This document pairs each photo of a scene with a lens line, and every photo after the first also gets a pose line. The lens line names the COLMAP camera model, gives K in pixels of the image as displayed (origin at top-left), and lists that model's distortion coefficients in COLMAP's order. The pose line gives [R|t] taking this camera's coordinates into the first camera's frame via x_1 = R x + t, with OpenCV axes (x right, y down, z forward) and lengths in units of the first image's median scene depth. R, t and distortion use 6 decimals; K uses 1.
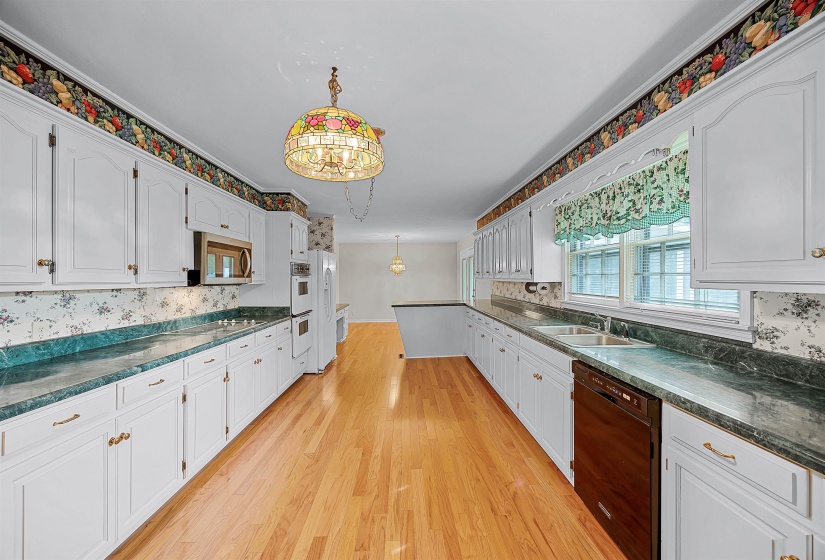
lens RADIAL K [[315.0, 0, 411.5], [0, 315.0, 280.9], [0, 0, 1]] dist [-0.003496, 0.000583]
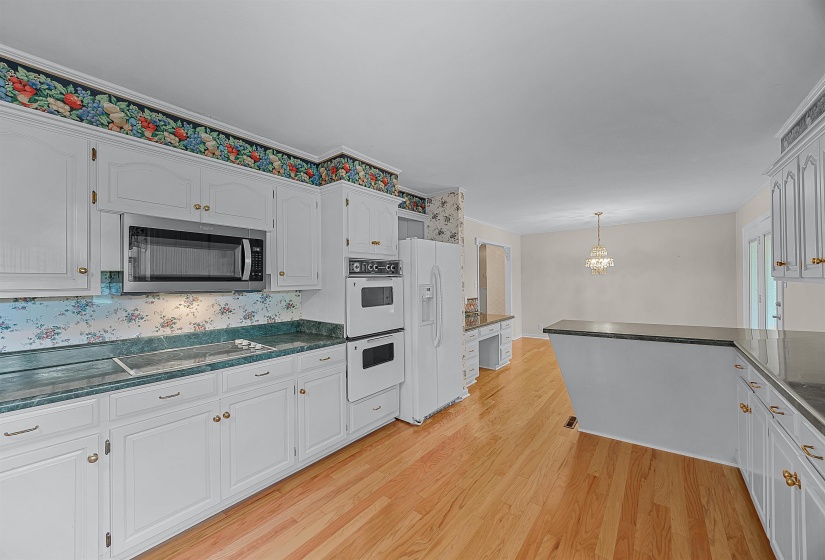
lens RADIAL K [[315.0, 0, 408.2], [0, 315.0, 278.5], [0, 0, 1]] dist [-0.003496, 0.000583]
pose [[0.769837, 0.002531, -0.638236, 0.165851], [-0.005541, 0.999981, -0.002719, -0.017147], [0.638217, 0.005630, 0.769836, 0.661799]]
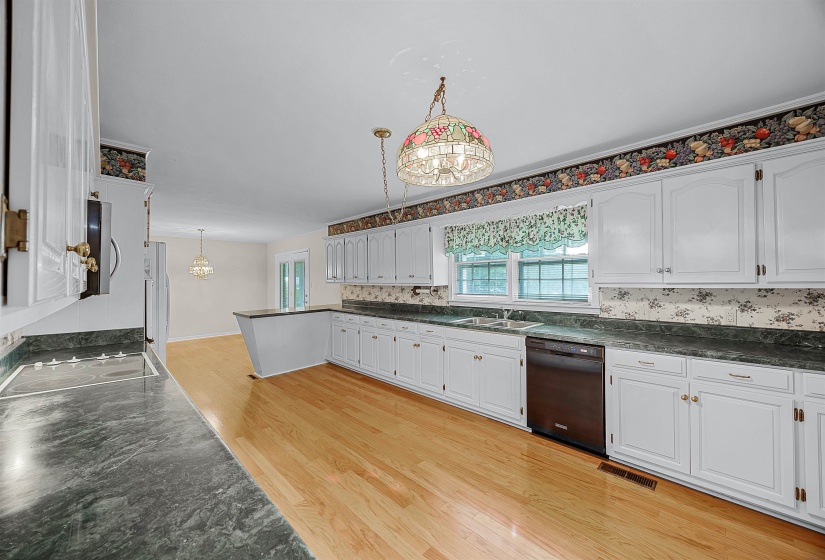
lens RADIAL K [[315.0, 0, 417.7], [0, 315.0, 281.1], [0, 0, 1]] dist [-0.003496, 0.000583]
pose [[0.727349, 0.000749, 0.686267, -0.484649], [0.010333, 0.999874, -0.012043, -0.000070], [-0.686190, 0.015850, 0.727250, 0.153770]]
